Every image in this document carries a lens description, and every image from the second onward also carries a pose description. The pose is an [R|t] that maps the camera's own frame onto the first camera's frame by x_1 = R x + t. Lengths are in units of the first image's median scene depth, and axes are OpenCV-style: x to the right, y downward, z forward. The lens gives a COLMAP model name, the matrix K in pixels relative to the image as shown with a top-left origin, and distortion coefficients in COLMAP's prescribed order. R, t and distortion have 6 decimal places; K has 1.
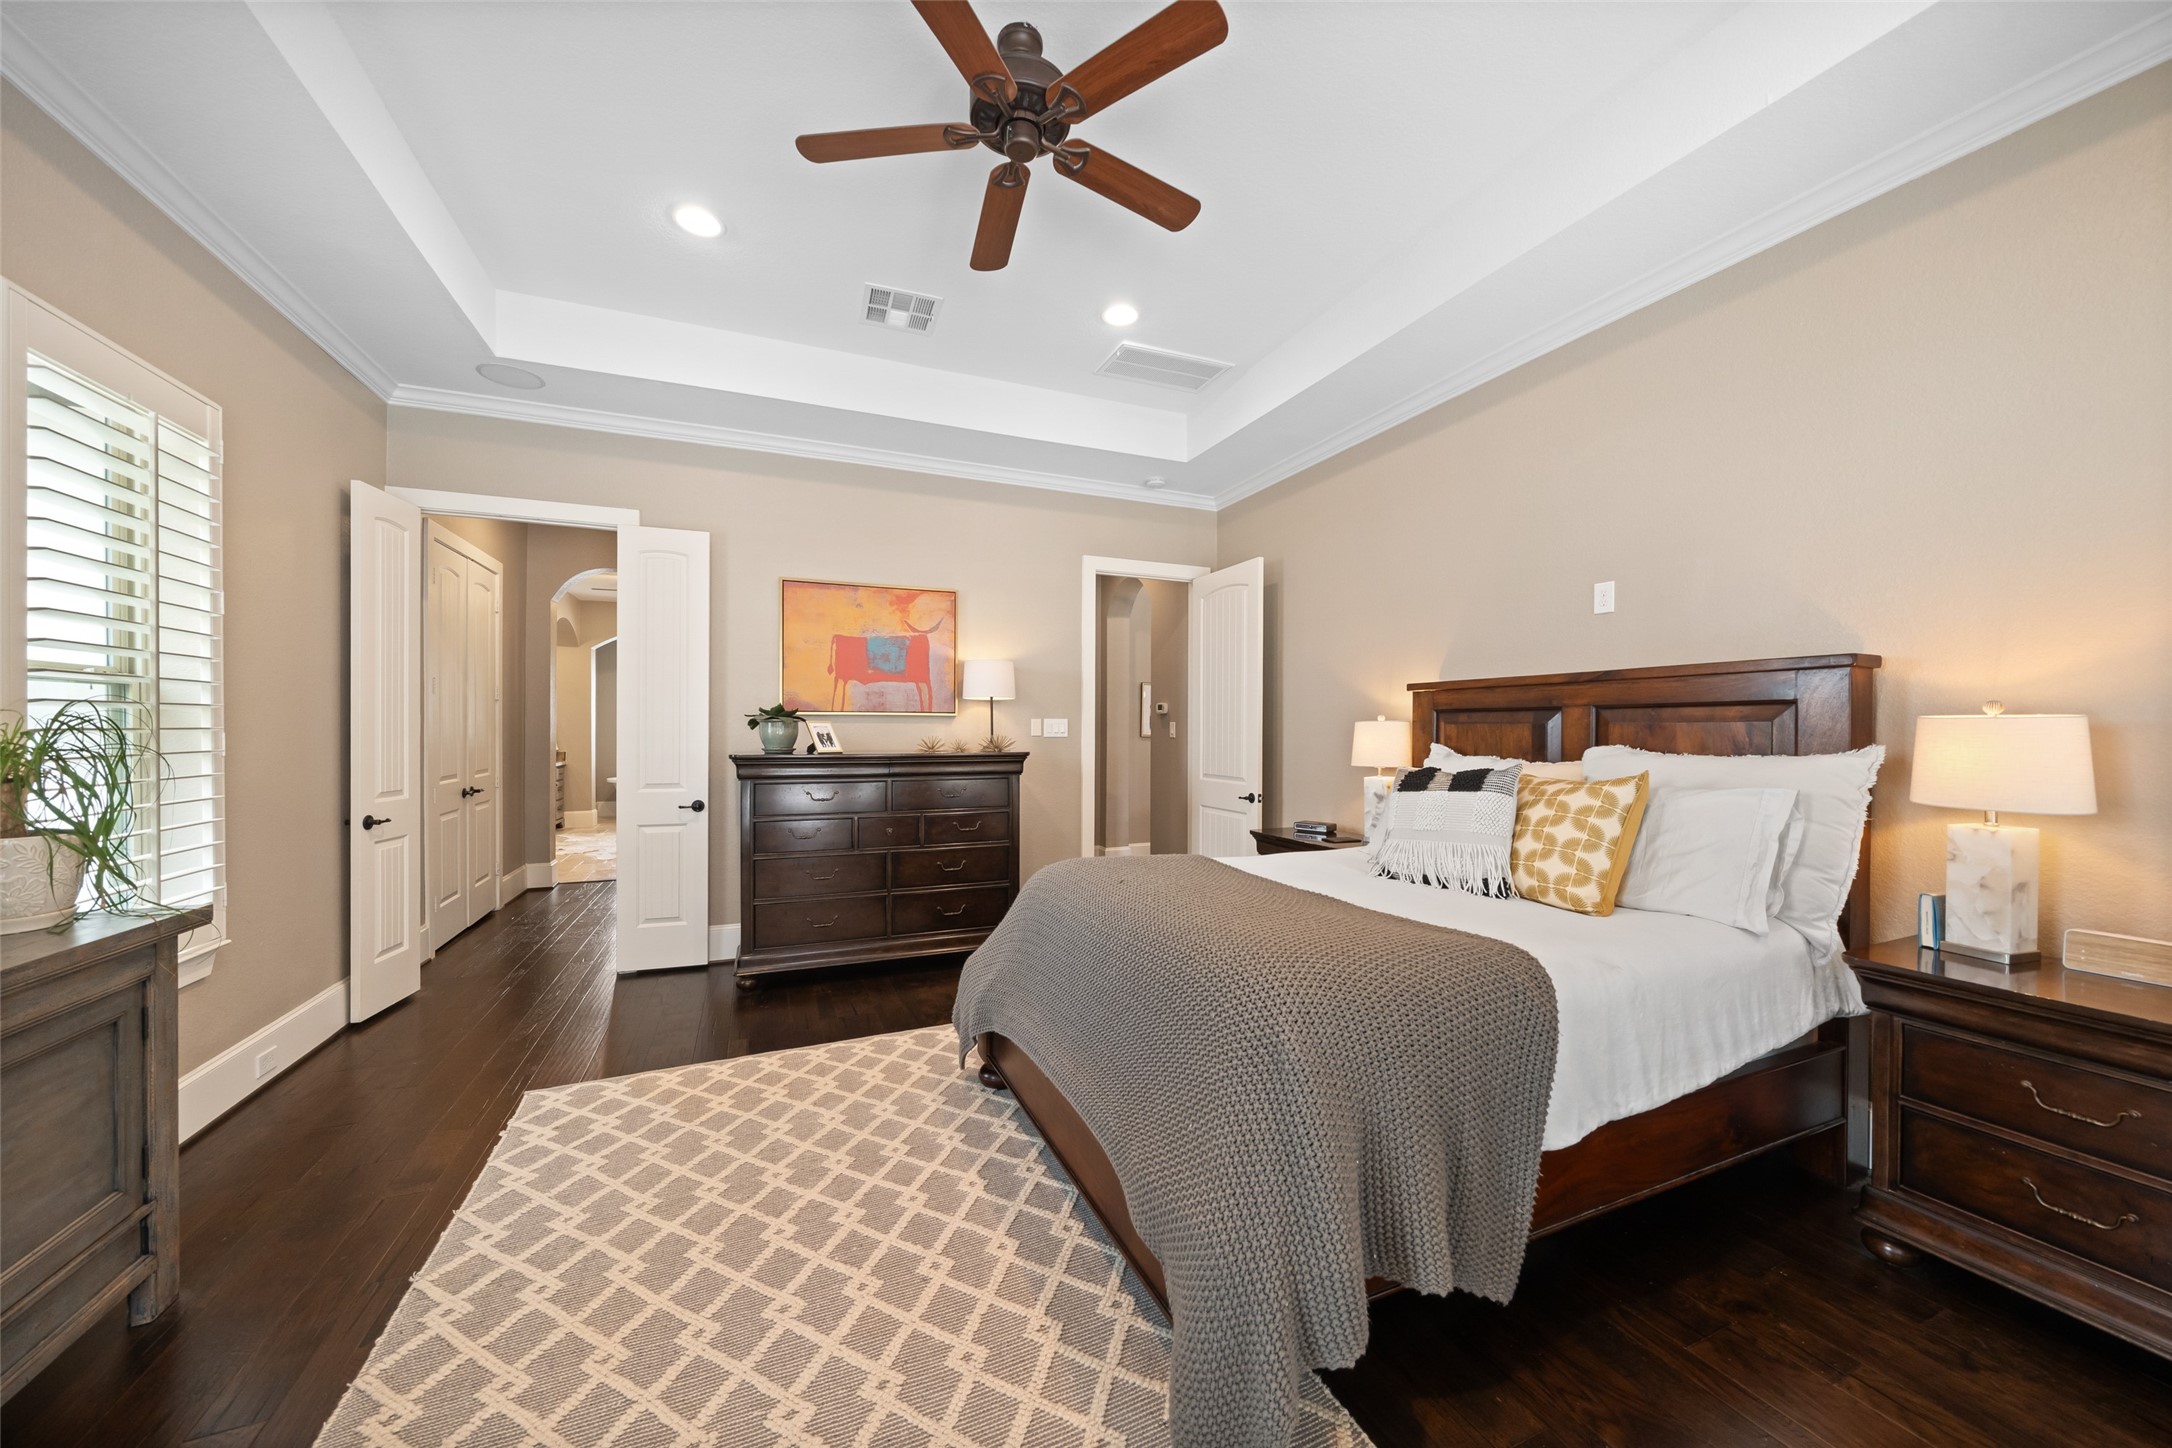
lens RADIAL K [[749.5, 0, 1076.2], [0, 749.5, 726.3], [0, 0, 1]] dist [-0.006229, 0.000204]
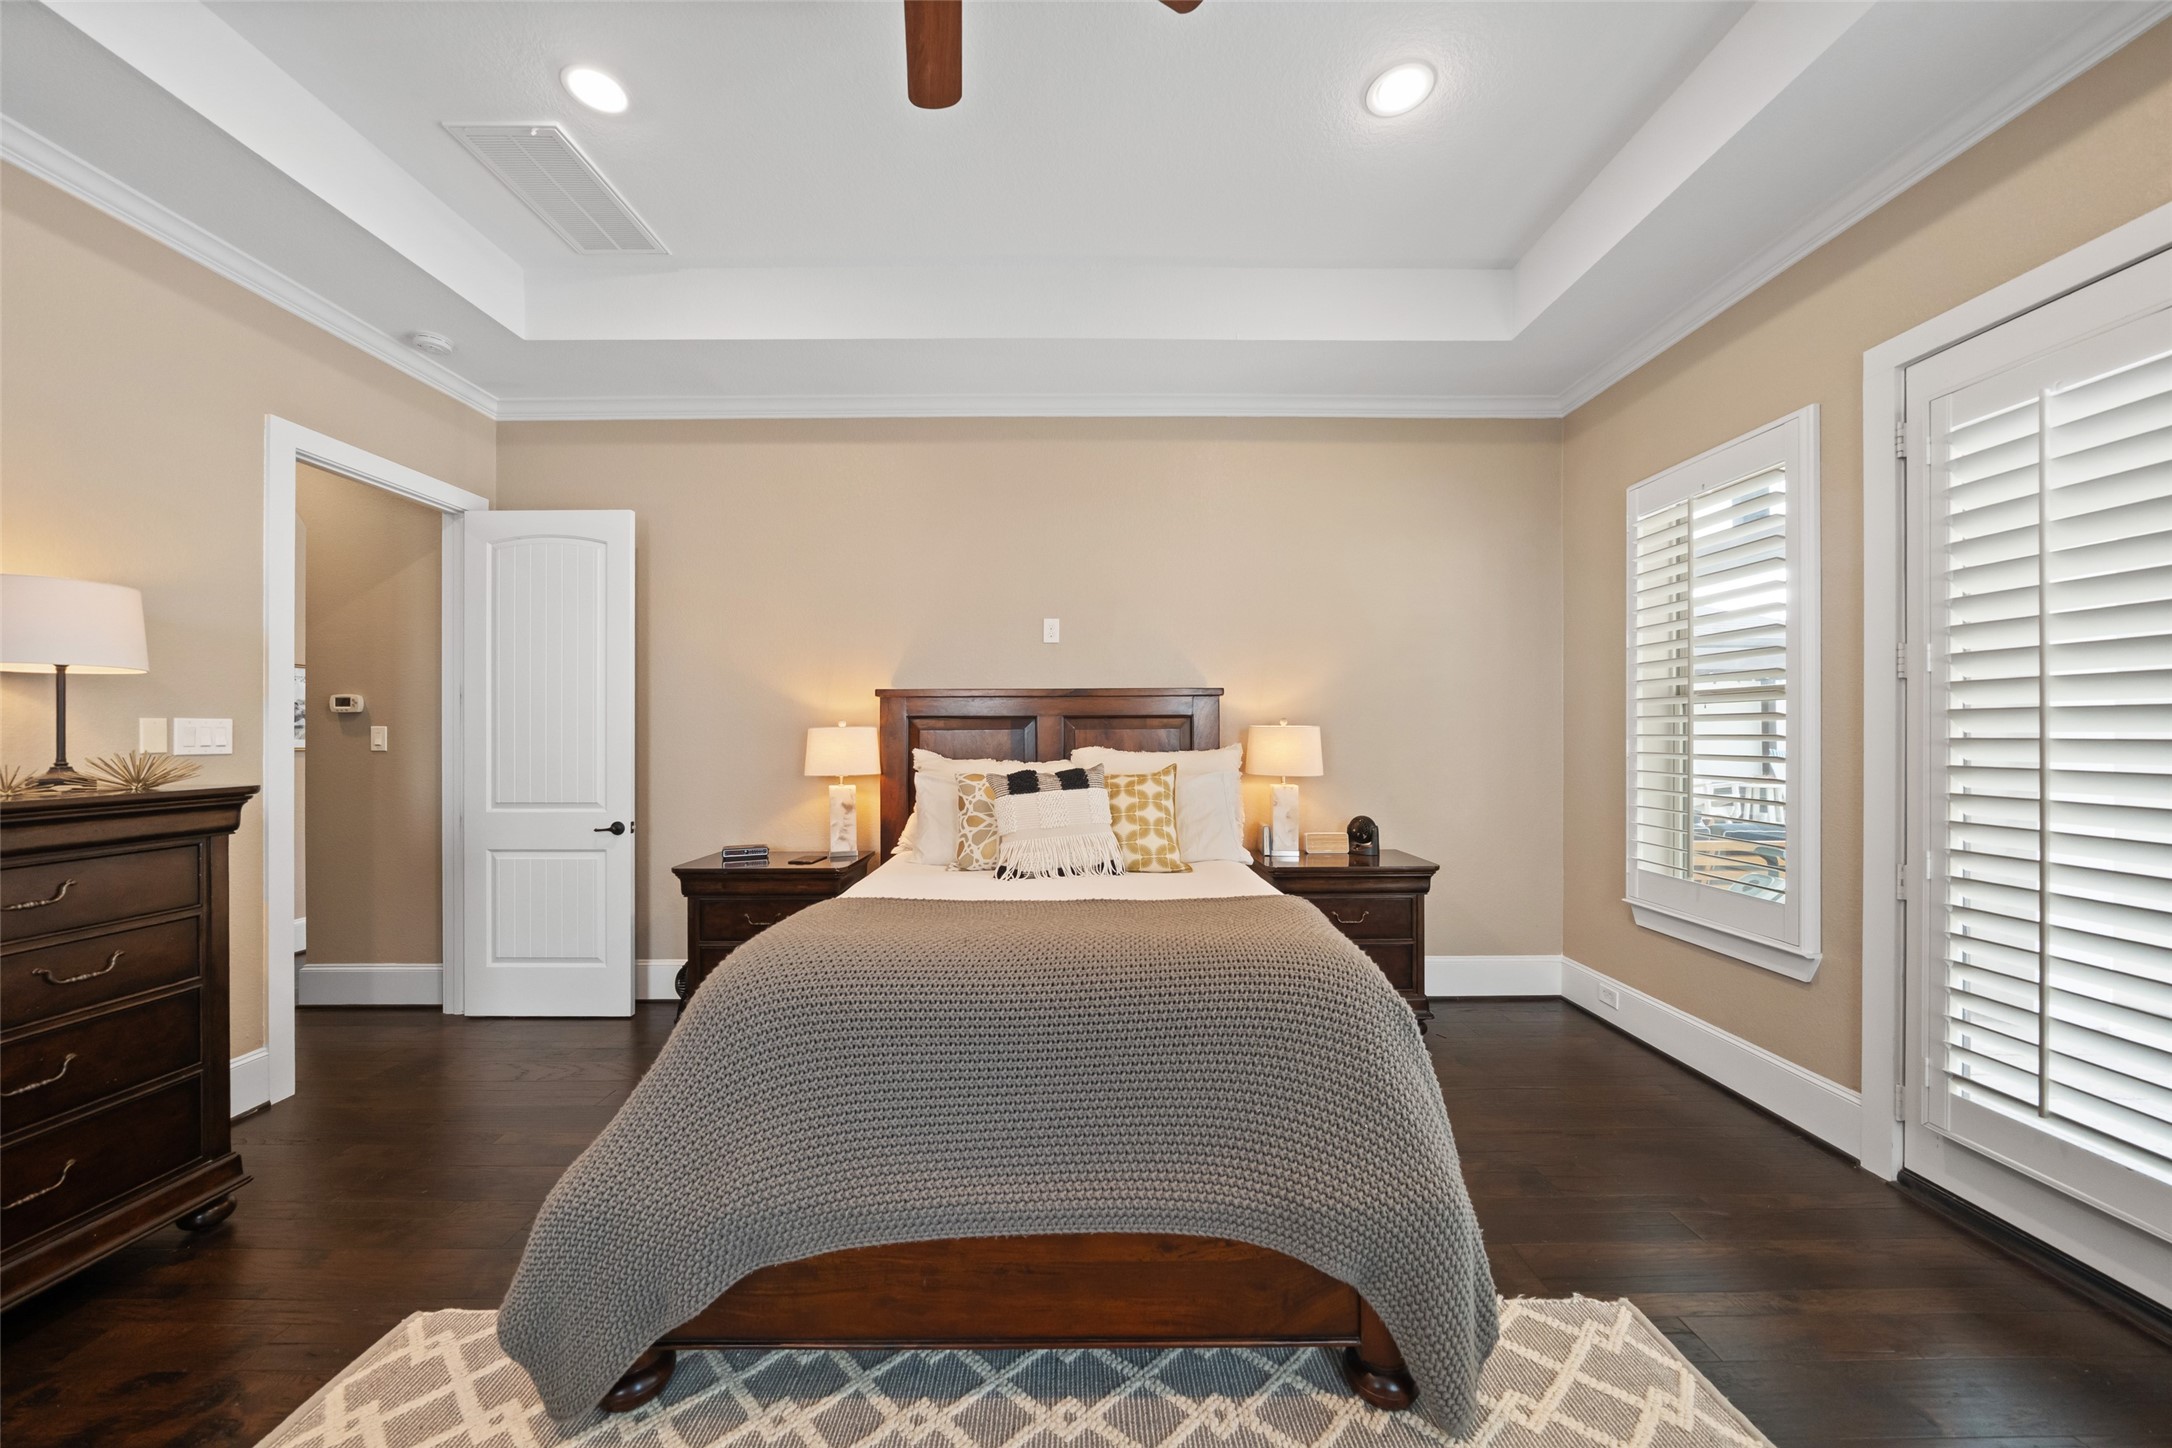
lens RADIAL K [[749.5, 0, 1079.3], [0, 749.5, 730.1], [0, 0, 1]] dist [-0.006229, 0.000204]
pose [[0.397656, 0.002628, 0.917531, -0.436000], [0.001141, 0.999994, -0.003358, 0.001089], [-0.917534, 0.002382, 0.397650, 0.449024]]
